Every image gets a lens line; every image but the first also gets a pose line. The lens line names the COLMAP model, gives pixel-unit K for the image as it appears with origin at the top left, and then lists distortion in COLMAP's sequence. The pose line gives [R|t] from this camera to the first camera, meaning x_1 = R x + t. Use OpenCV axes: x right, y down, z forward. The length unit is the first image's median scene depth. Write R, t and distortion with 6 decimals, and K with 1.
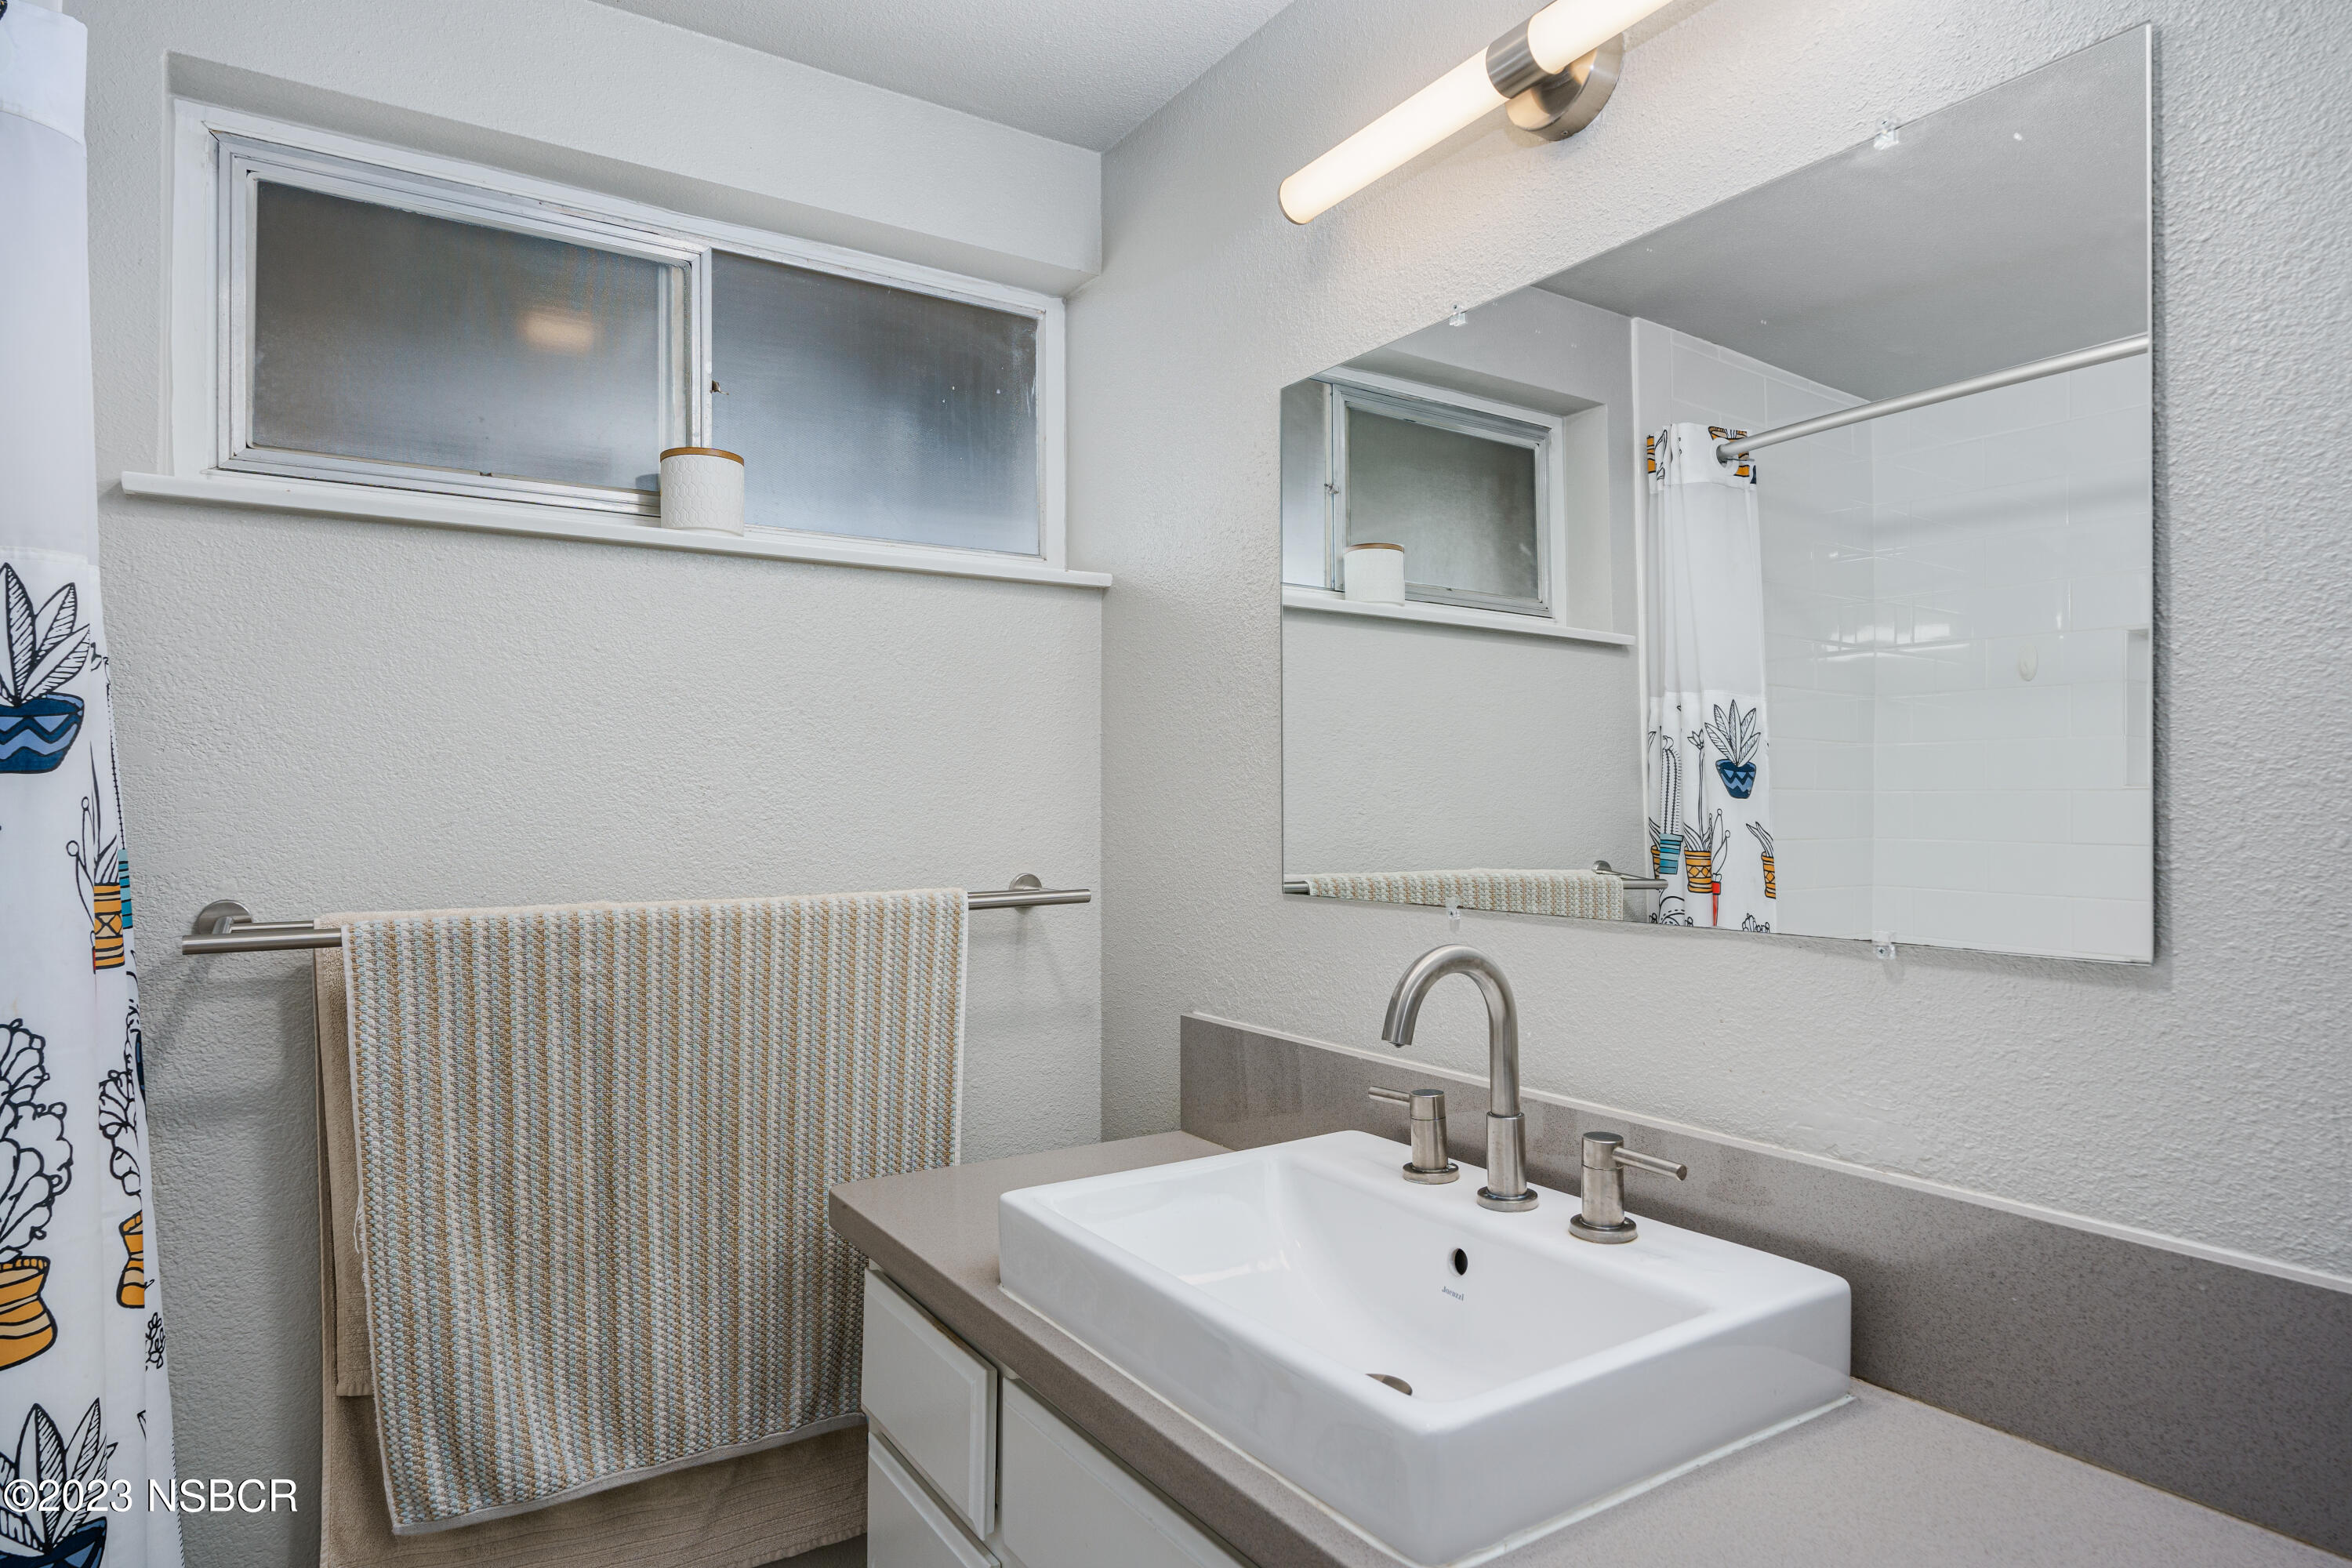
lens RADIAL K [[1301.0, 0, 1180.1], [0, 1301.0, 800.3], [0, 0, 1]] dist [-0.002665, 0.004173]
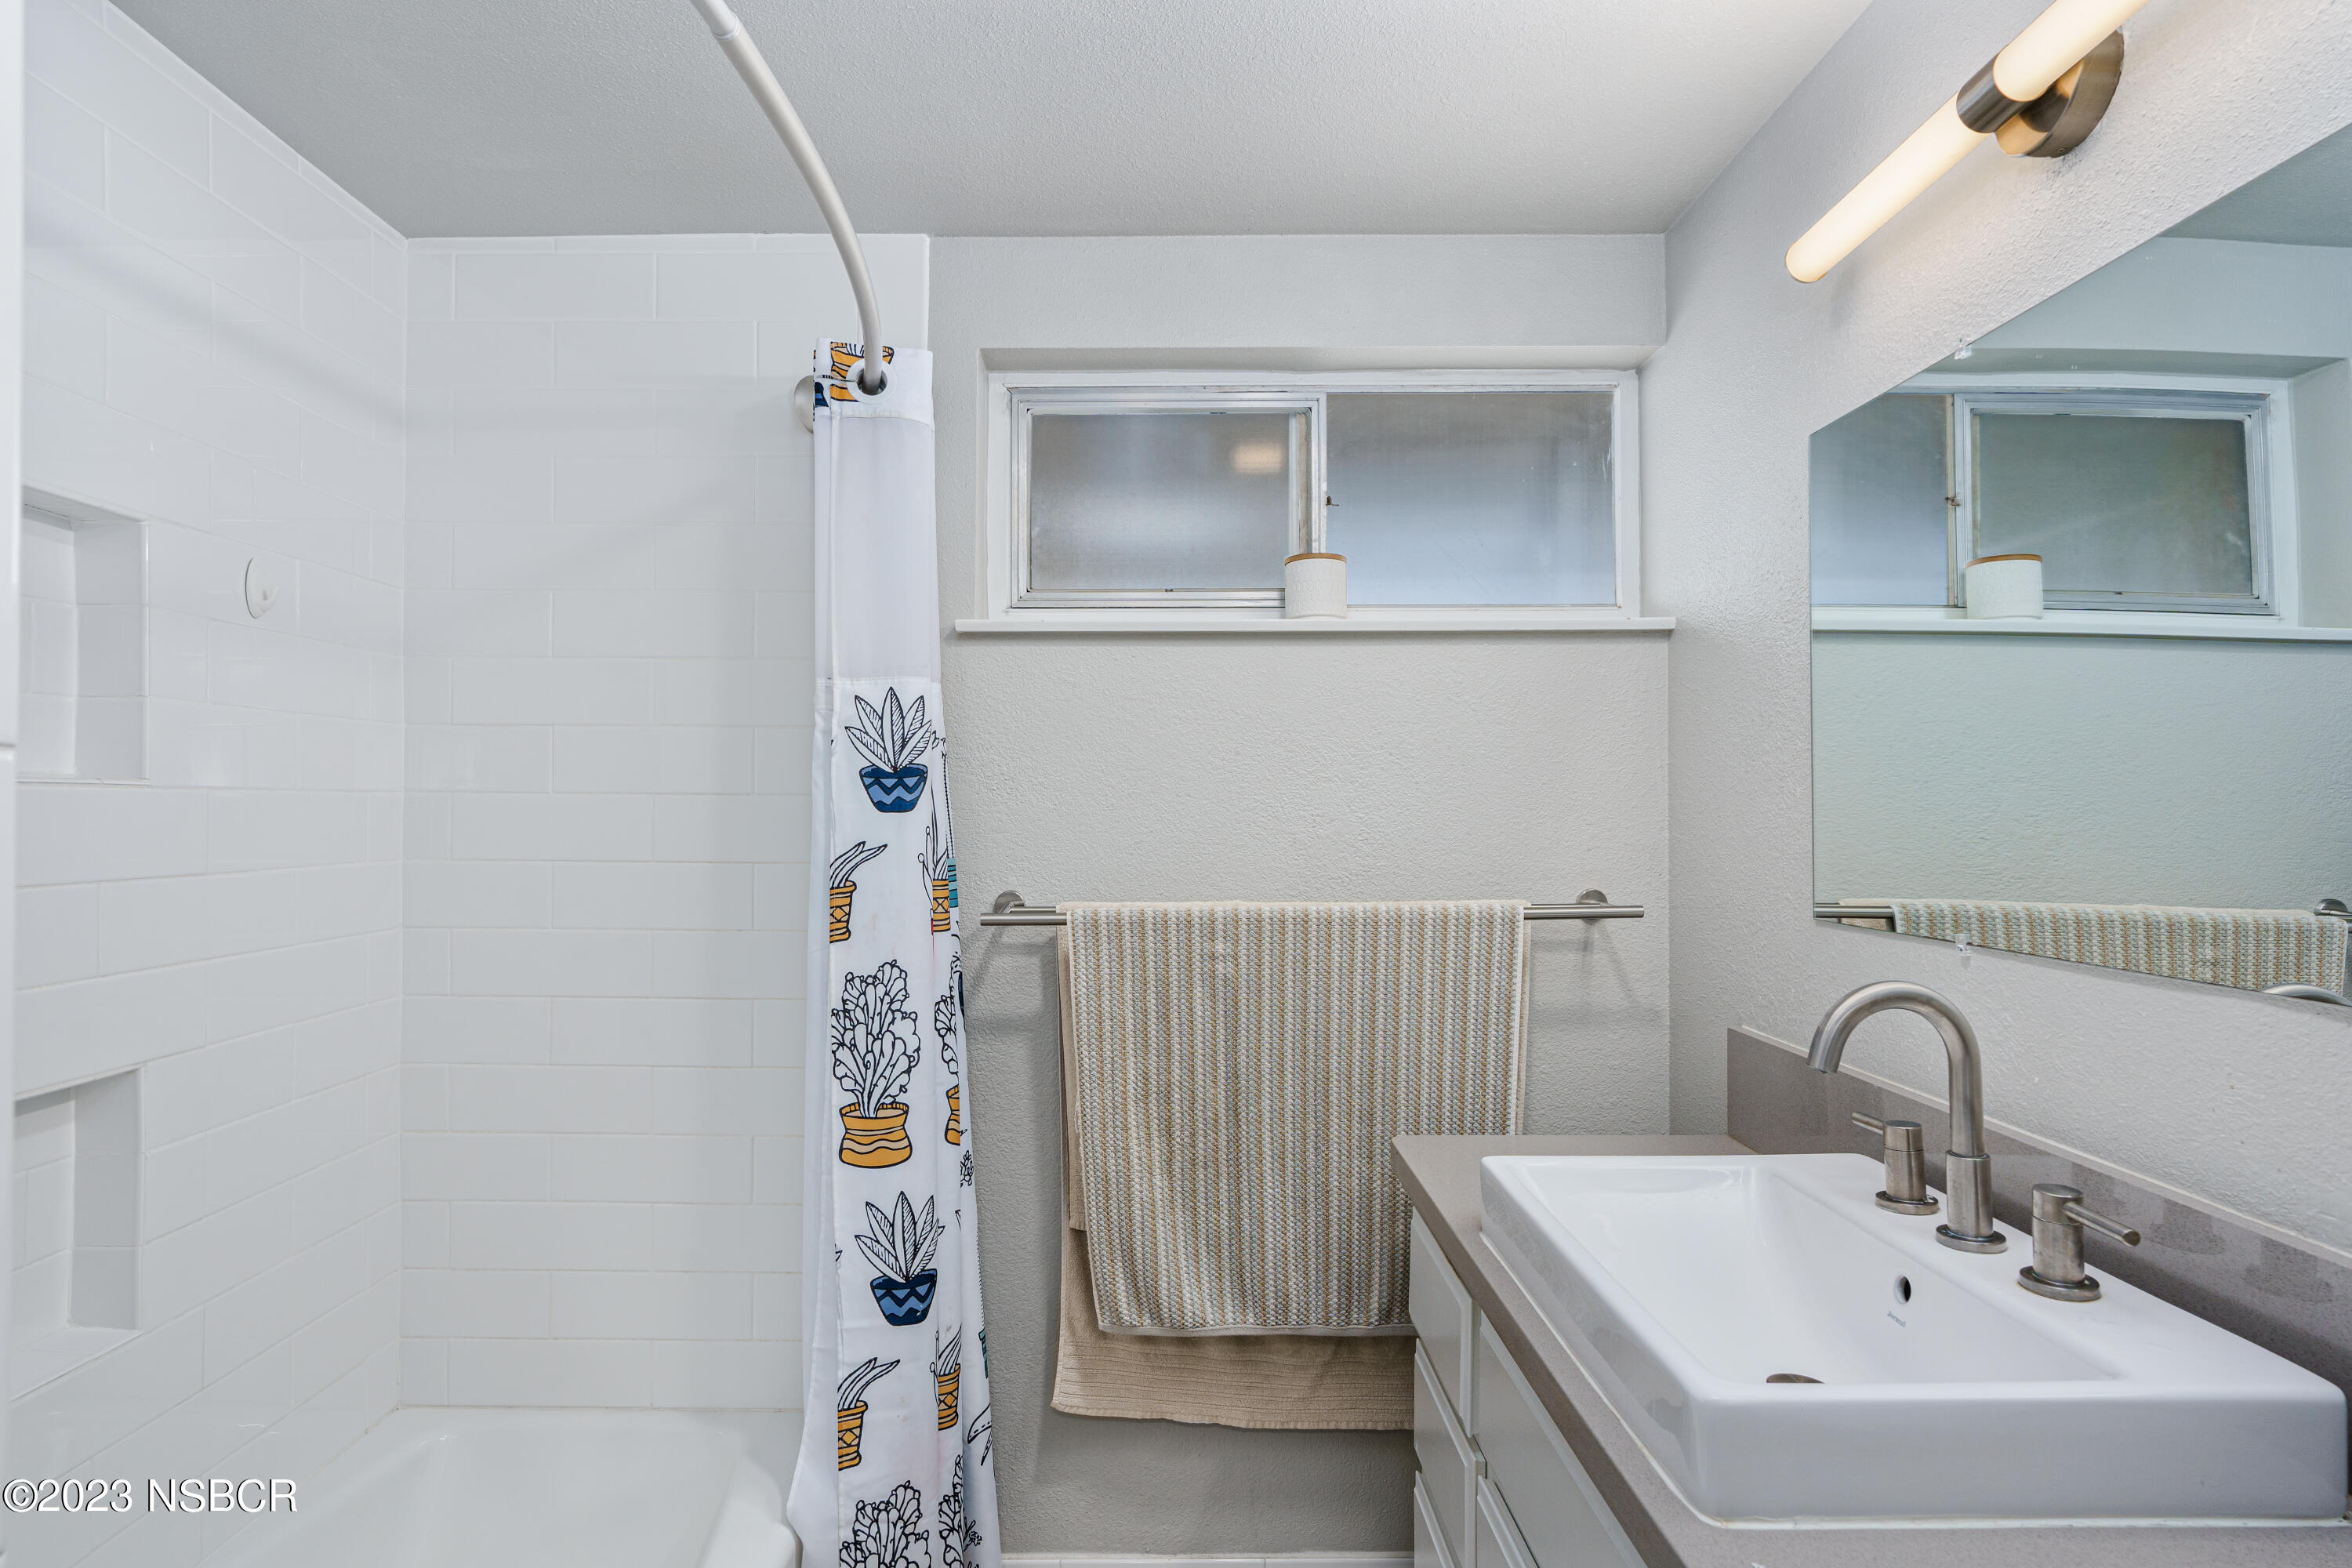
lens RADIAL K [[1145.2, 0, 1189.2], [0, 1145.2, 812.2], [0, 0, 1]] dist [-0.000412, -0.000014]
pose [[0.856605, 0.000572, -0.515972, 0.144104], [-0.000470, 1.000000, 0.000328, -0.016589], [0.515972, -0.000038, 0.856605, -0.048909]]
